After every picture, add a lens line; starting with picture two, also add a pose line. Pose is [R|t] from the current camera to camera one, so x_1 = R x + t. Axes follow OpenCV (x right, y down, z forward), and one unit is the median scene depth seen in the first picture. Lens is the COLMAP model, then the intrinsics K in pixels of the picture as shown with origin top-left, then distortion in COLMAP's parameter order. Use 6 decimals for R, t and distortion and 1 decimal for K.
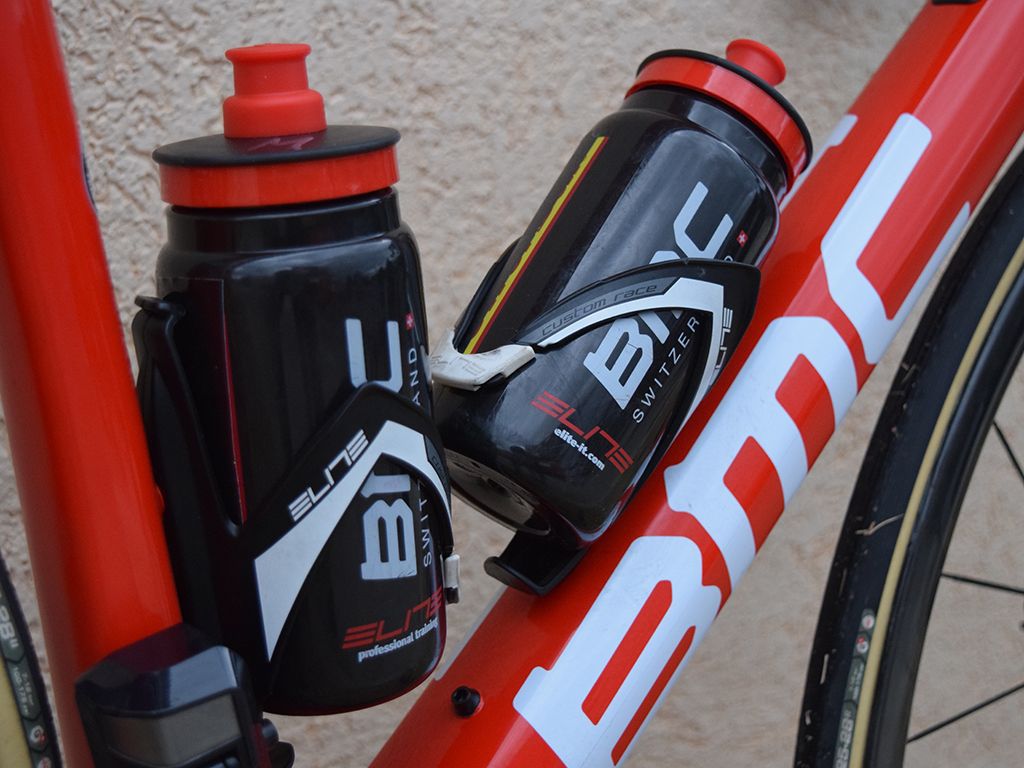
lens RADIAL K [[1606.0, 0, 492.9], [0, 1606.0, 383.8], [0, 0, 1]] dist [-0.033396, -0.044149]
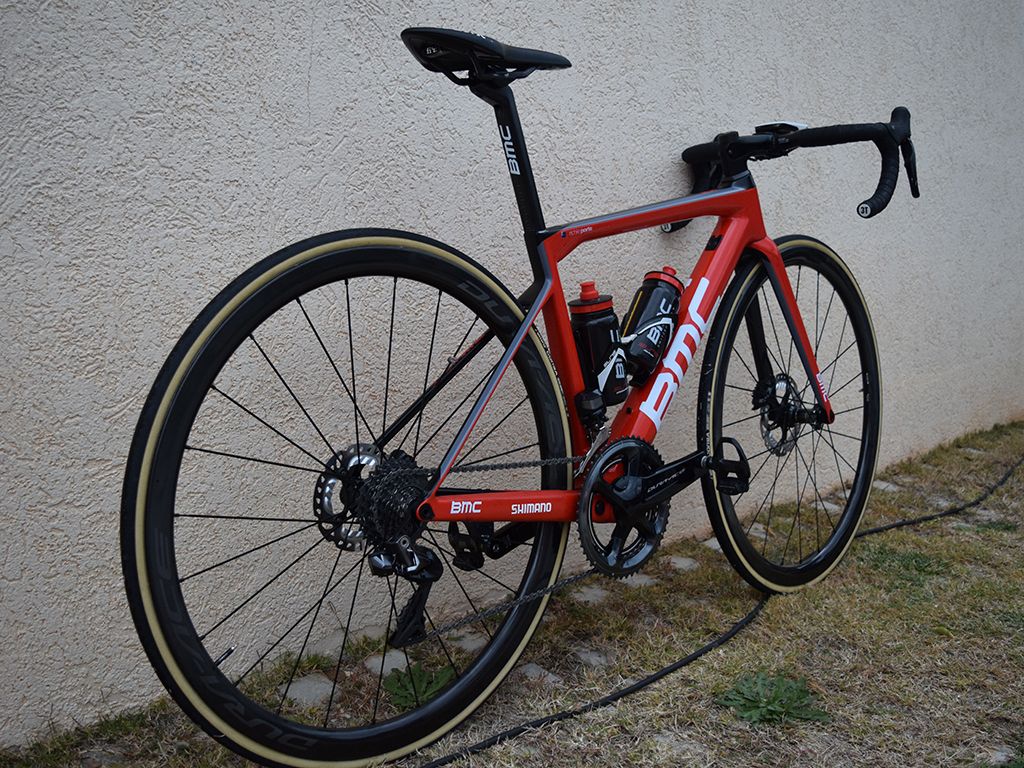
lens RADIAL K [[973.6, 0, 512.0], [0, 973.6, 384.0], [0, 0, 1]] dist [-0.070979, -0.002320]
pose [[0.991914, -0.118703, 0.044898, -0.453543], [0.120487, 0.991935, -0.039349, 0.178406], [-0.039865, 0.044441, 0.998216, -1.768944]]
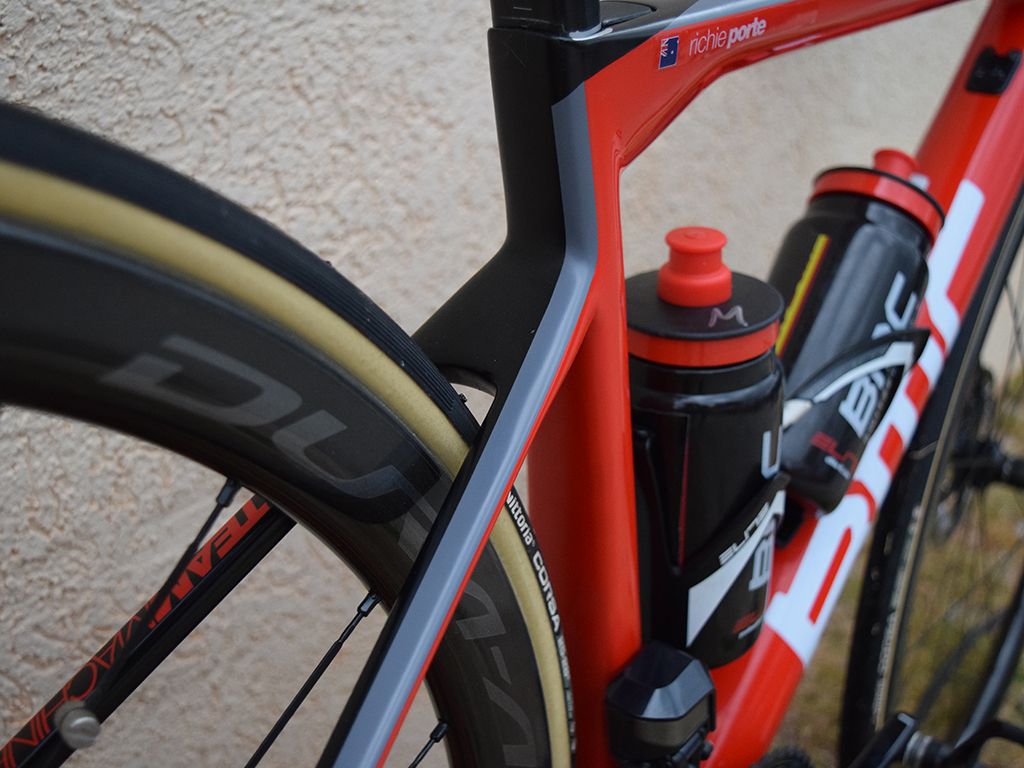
lens RADIAL K [[1202.3, 0, 512.0], [0, 1202.3, 384.0], [0, 0, 1]] dist [-0.096127, 0.046285]
pose [[0.980489, -0.060905, 0.186901, -0.386106], [0.022920, 0.979727, 0.199023, -0.228567], [-0.195234, -0.190857, 0.962007, 0.007919]]
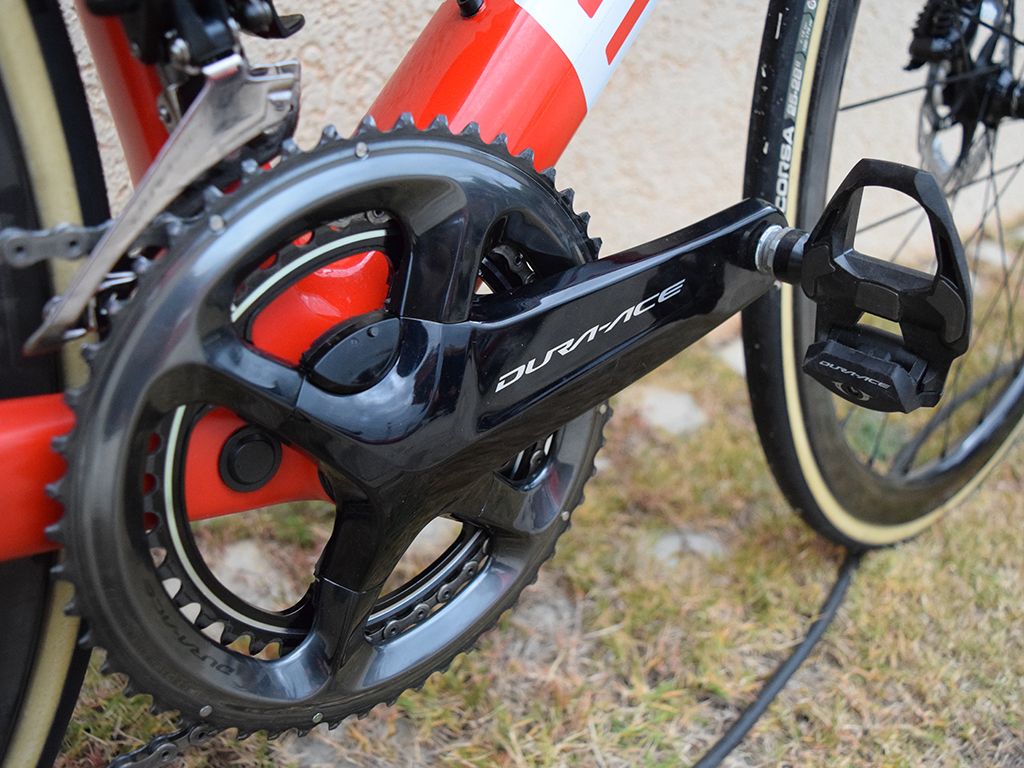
lens RADIAL K [[977.9, 0, 512.0], [0, 977.9, 384.0], [0, 0, 1]] dist [-0.092278, 0.005934]
pose [[0.998817, -0.048627, -0.000073, -0.000884], [0.046505, 0.954789, 0.293625, 0.236750], [-0.014209, -0.293281, 0.955921, 0.282893]]
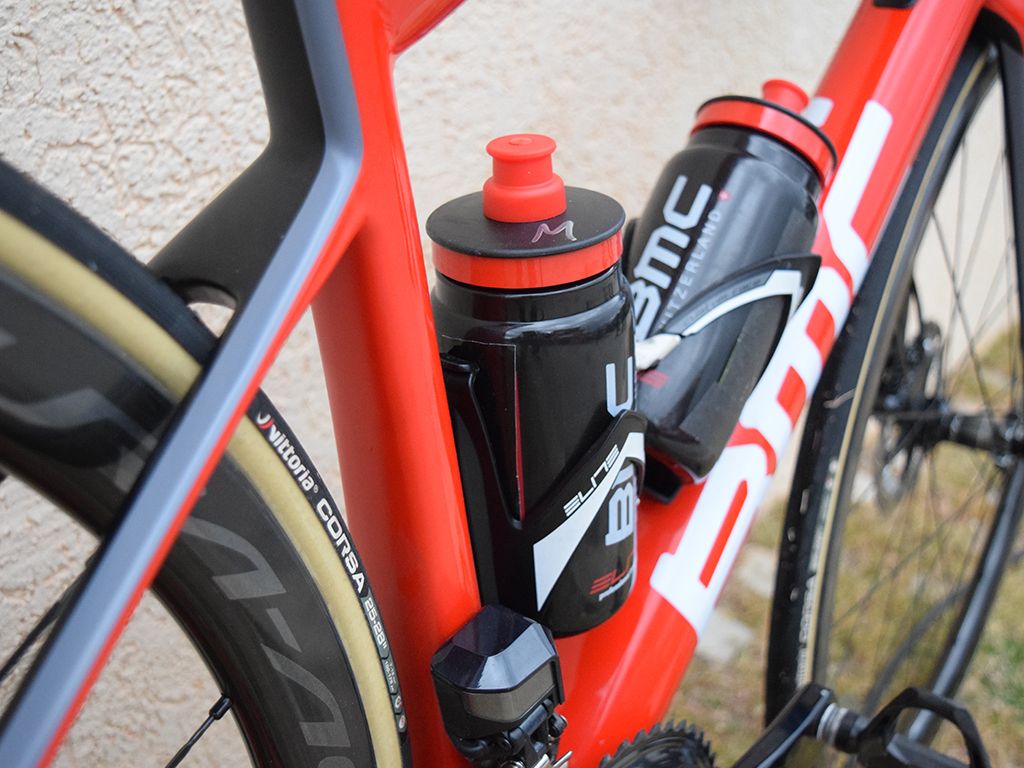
lens RADIAL K [[1202.3, 0, 512.0], [0, 1202.3, 384.0], [0, 0, 1]] dist [-0.096127, 0.046285]
pose [[0.977963, -0.087244, 0.189678, -0.261268], [0.046835, 0.977026, 0.207913, -0.171256], [-0.203459, -0.194447, 0.959581, 0.068819]]
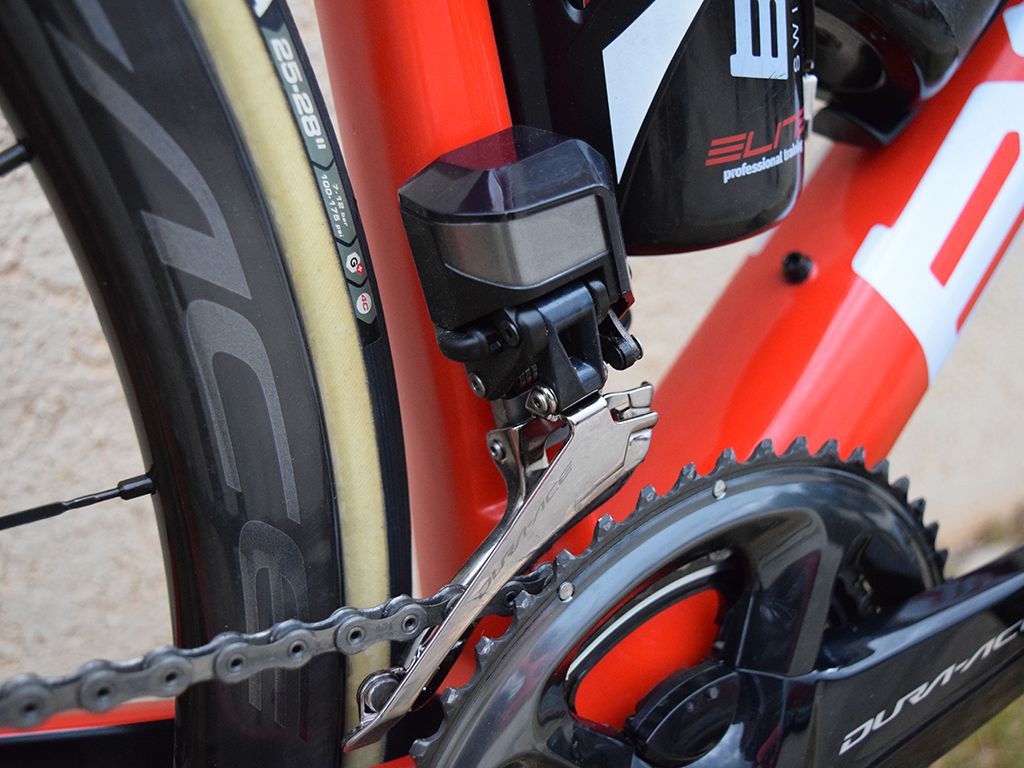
lens RADIAL K [[1202.3, 0, 512.0], [0, 1202.3, 384.0], [0, 0, 1]] dist [-0.096127, 0.046285]
pose [[0.995688, -0.027042, -0.088737, -0.111503], [0.041818, 0.984705, 0.169137, 0.131960], [0.082806, -0.172119, 0.981590, 0.289323]]
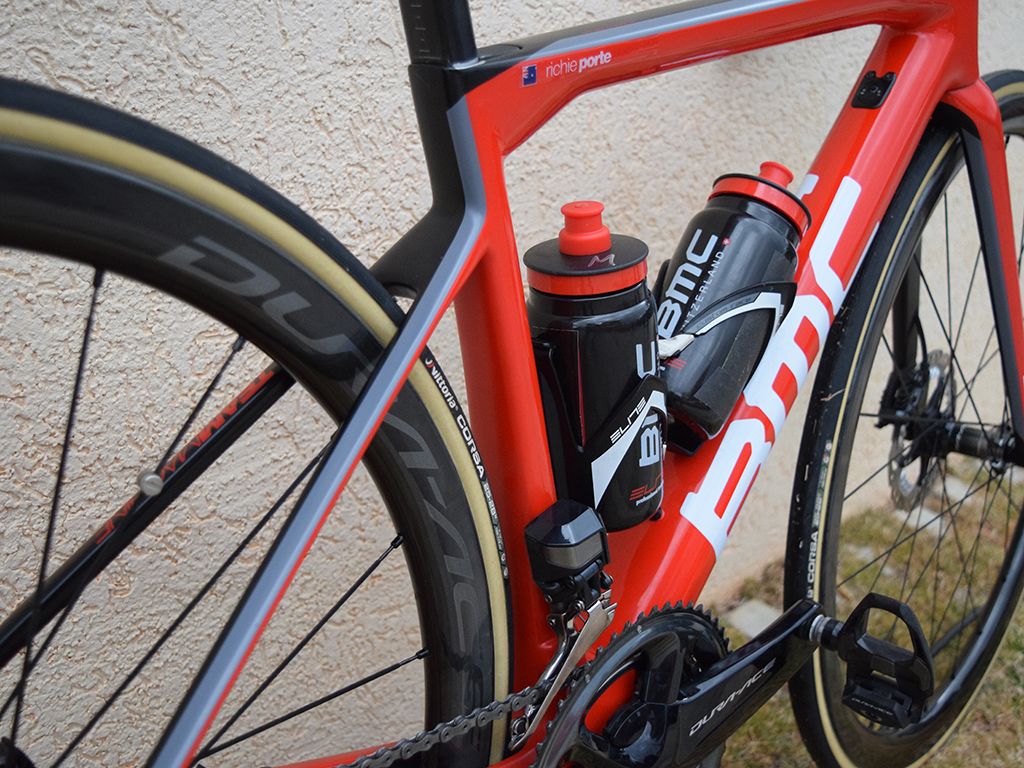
lens RADIAL K [[1202.3, 0, 512.0], [0, 1202.3, 384.0], [0, 0, 1]] dist [-0.096127, 0.046285]
pose [[0.991304, -0.074784, 0.108275, -0.311572], [0.058618, 0.987625, 0.145467, -0.166068], [-0.117814, -0.137855, 0.983420, -0.362650]]
